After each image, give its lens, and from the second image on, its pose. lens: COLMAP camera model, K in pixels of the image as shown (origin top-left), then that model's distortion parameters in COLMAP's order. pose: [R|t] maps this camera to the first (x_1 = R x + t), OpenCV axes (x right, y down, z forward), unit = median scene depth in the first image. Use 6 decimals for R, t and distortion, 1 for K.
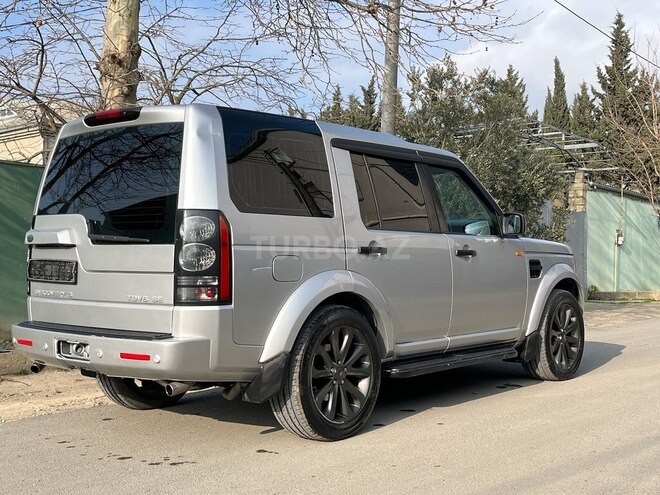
lens RADIAL K [[809.9, 0, 329.6], [0, 809.9, 230.8], [0, 0, 1]] dist [0.030556, 0.021821]
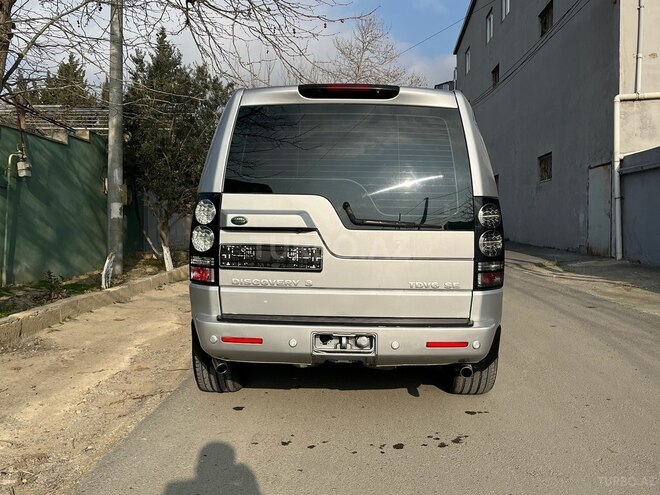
lens RADIAL K [[614.2, 0, 326.1], [0, 614.2, 247.8], [0, 0, 1]] dist [0.036091, -0.000250]
pose [[0.803761, -0.025968, 0.594386, -0.722291], [-0.028281, 0.996250, 0.081767, -0.018359], [-0.594280, -0.082531, 0.800012, 0.445604]]
